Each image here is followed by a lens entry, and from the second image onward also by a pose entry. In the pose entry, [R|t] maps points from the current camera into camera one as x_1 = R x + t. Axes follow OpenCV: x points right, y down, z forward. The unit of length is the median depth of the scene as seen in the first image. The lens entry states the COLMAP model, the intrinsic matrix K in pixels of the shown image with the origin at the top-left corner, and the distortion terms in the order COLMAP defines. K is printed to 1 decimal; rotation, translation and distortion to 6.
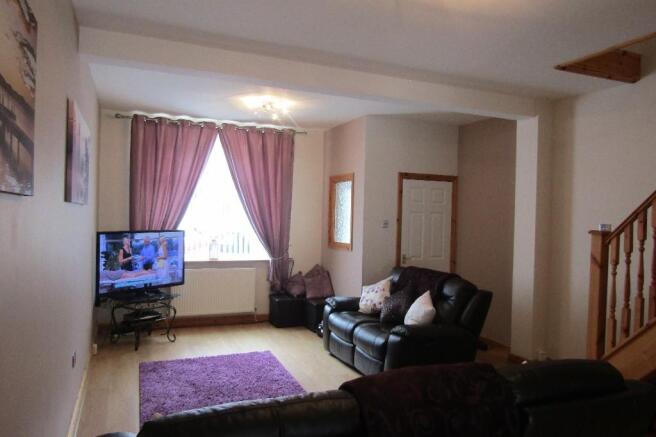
lens RADIAL K [[469.0, 0, 330.2], [0, 469.0, 215.9], [0, 0, 1]] dist [-0.007594, 0.004161]
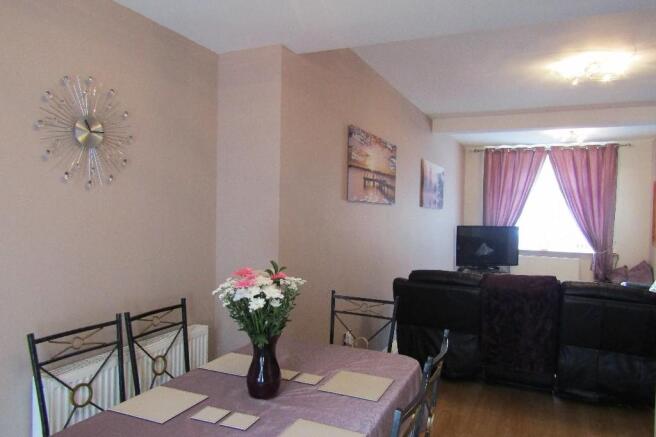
lens RADIAL K [[469.0, 0, 330.2], [0, 469.0, 215.9], [0, 0, 1]] dist [-0.007594, 0.004161]
pose [[0.664354, -0.002155, -0.747415, 0.356217], [-0.008757, 0.999905, -0.010666, 0.017763], [0.747367, 0.013631, 0.664272, -0.348252]]
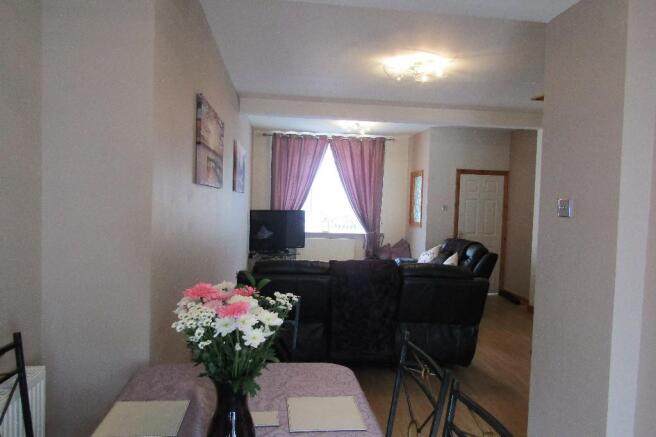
lens RADIAL K [[469.0, 0, 330.2], [0, 469.0, 215.9], [0, 0, 1]] dist [-0.007594, 0.004161]
pose [[0.952535, 0.015804, -0.304018, 0.207353], [-0.009271, 0.999694, 0.022921, 0.012440], [0.304287, -0.019015, 0.952391, -0.368985]]
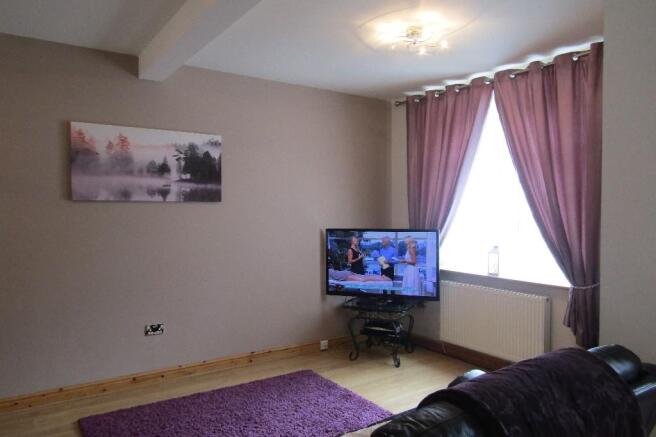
lens RADIAL K [[469.0, 0, 330.2], [0, 469.0, 215.9], [0, 0, 1]] dist [-0.007594, 0.004161]
pose [[0.196001, -0.013948, -0.980505, 0.399477], [0.003048, 0.999903, -0.013615, 0.016350], [0.980599, -0.000320, 0.196024, 0.666562]]
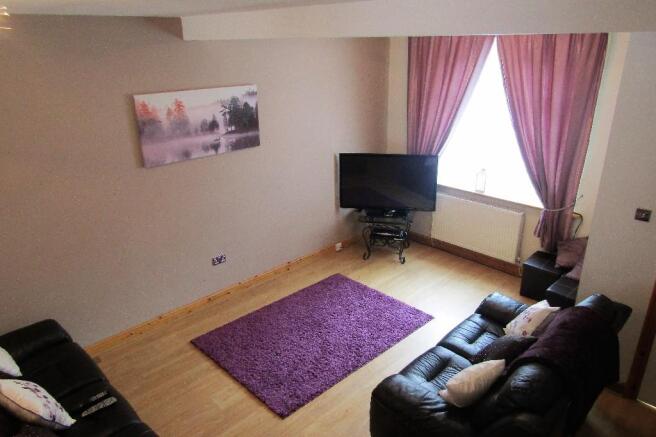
lens RADIAL K [[469.0, 0, 330.2], [0, 469.0, 215.9], [0, 0, 1]] dist [-0.007594, 0.004161]
pose [[0.365965, 0.297583, -0.881768, 0.451005], [0.020099, 0.944749, 0.327179, -0.161015], [0.930412, -0.137458, 0.339764, 0.467759]]
